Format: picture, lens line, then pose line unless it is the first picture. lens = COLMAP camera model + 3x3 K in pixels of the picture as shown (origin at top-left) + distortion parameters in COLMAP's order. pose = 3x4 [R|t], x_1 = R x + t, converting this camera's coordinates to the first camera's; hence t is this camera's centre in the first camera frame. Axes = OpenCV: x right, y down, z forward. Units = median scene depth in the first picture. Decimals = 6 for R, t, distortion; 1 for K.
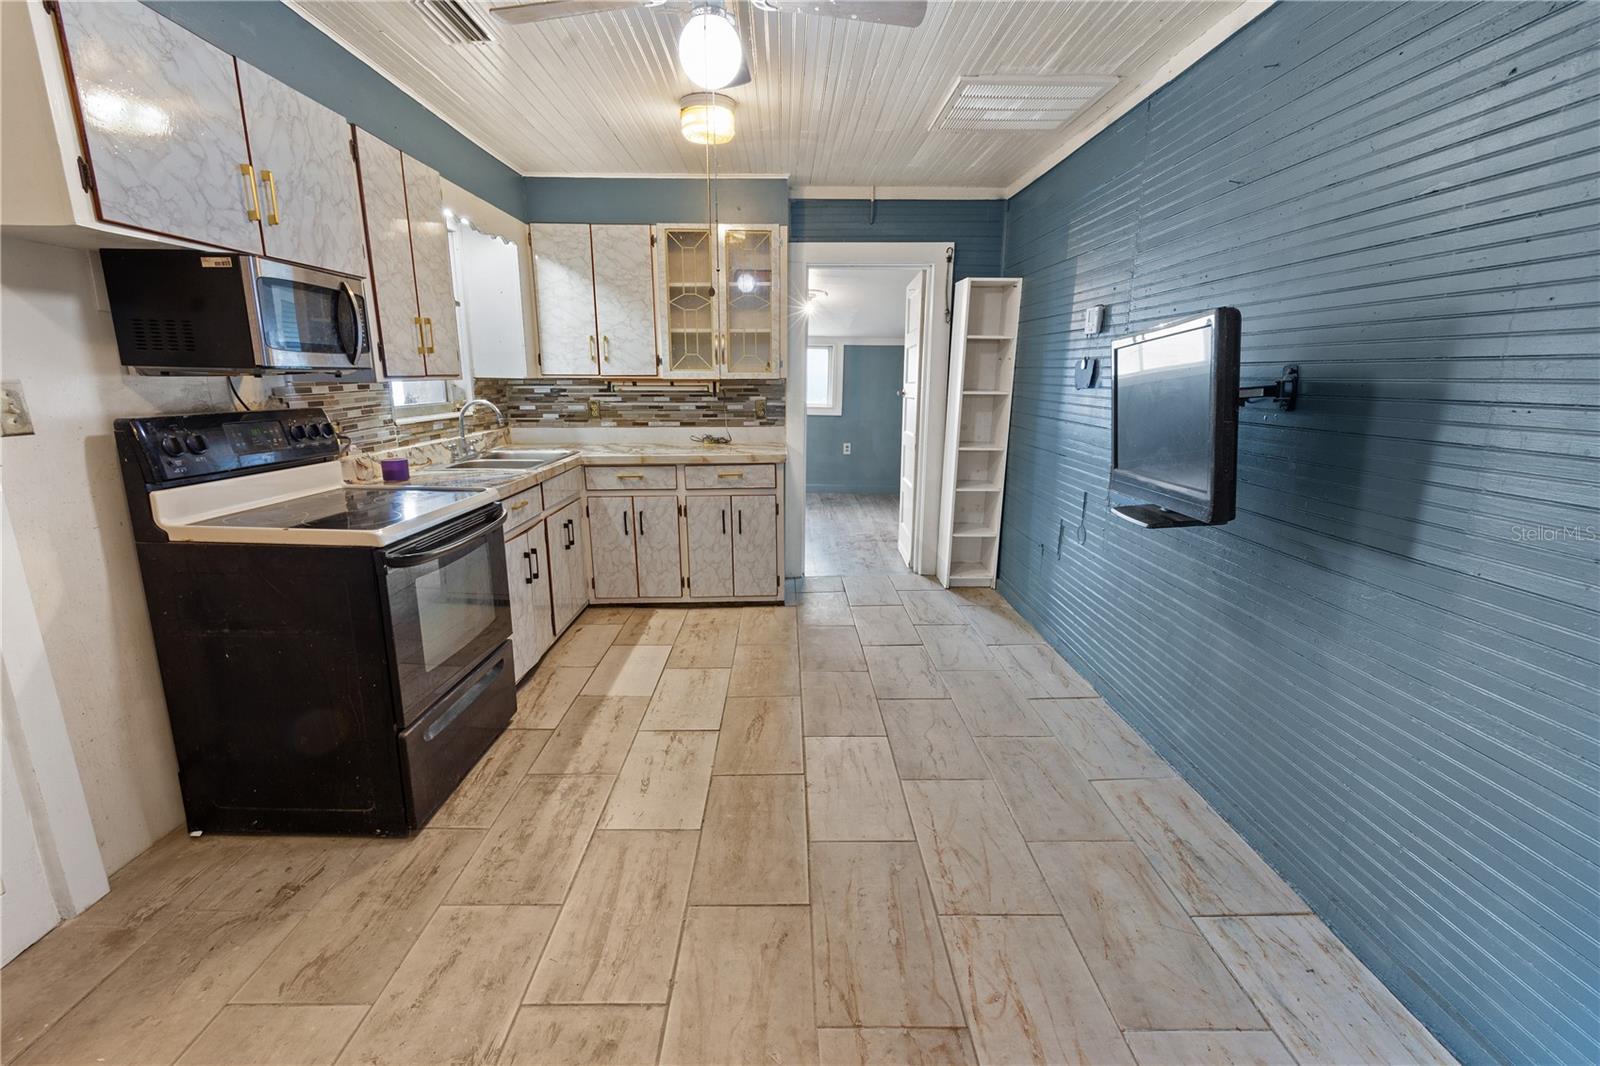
lens RADIAL K [[709.8, 0, 788.8], [0, 709.8, 544.7], [0, 0, 1]] dist [0.004462, -0.002155]
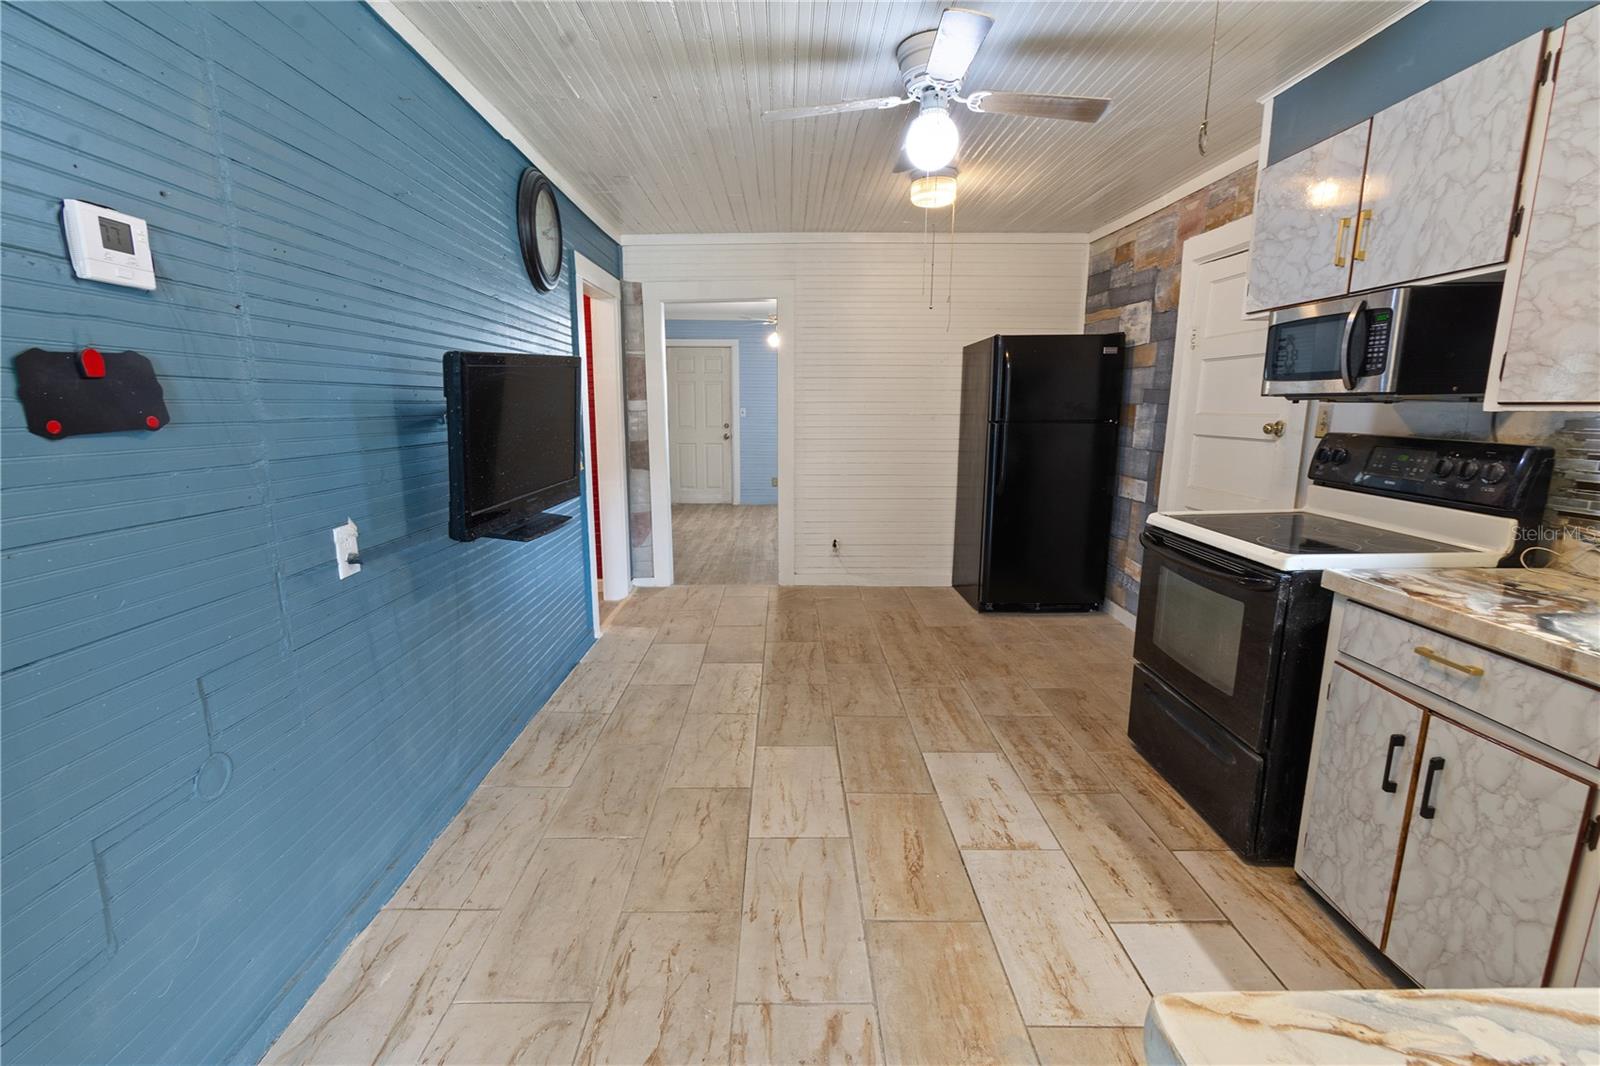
lens RADIAL K [[709.8, 0, 807.9], [0, 709.8, 539.9], [0, 0, 1]] dist [0.004462, -0.002155]
pose [[-0.999645, 0.002093, -0.026546, 0.086589], [-0.009032, 0.911147, 0.411983, -0.360866], [0.025050, 0.412076, -0.910805, 1.527428]]
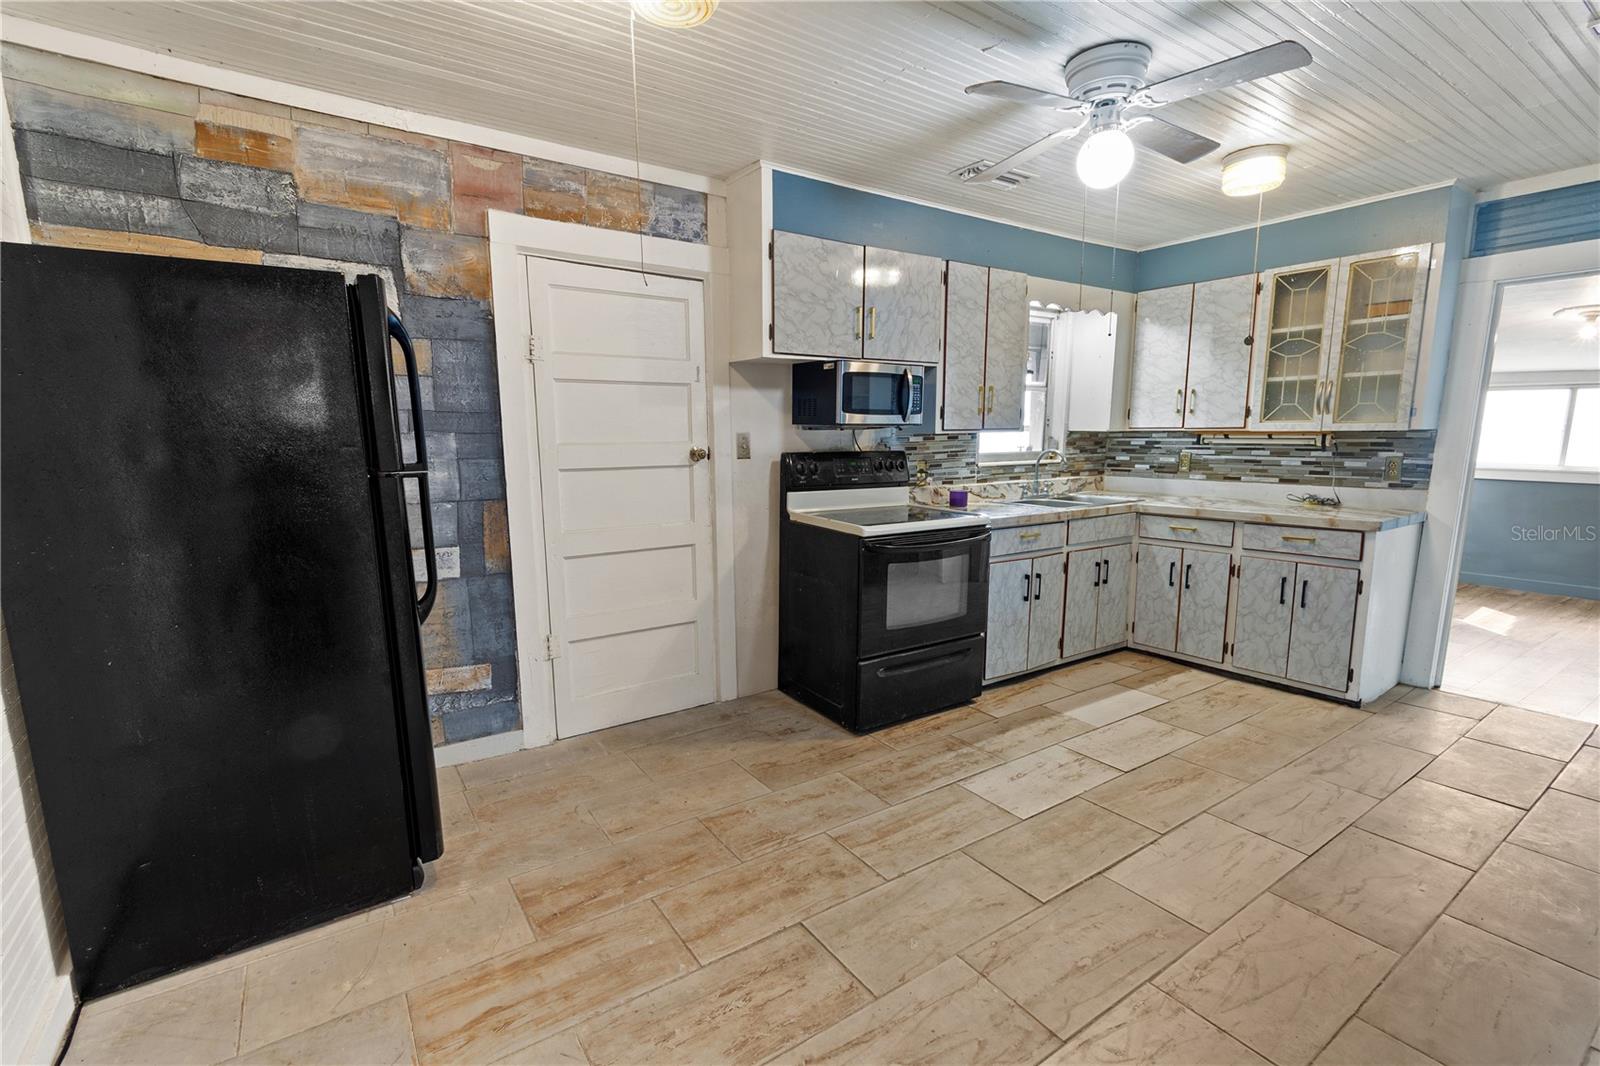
lens RADIAL K [[709.8, 0, 786.2], [0, 709.8, 545.1], [0, 0, 1]] dist [0.004462, -0.002155]
pose [[0.549435, 0.128202, -0.825642, 0.420119], [-0.188986, 0.981618, 0.026658, 0.007712], [0.813883, 0.141388, 0.563564, -0.010696]]
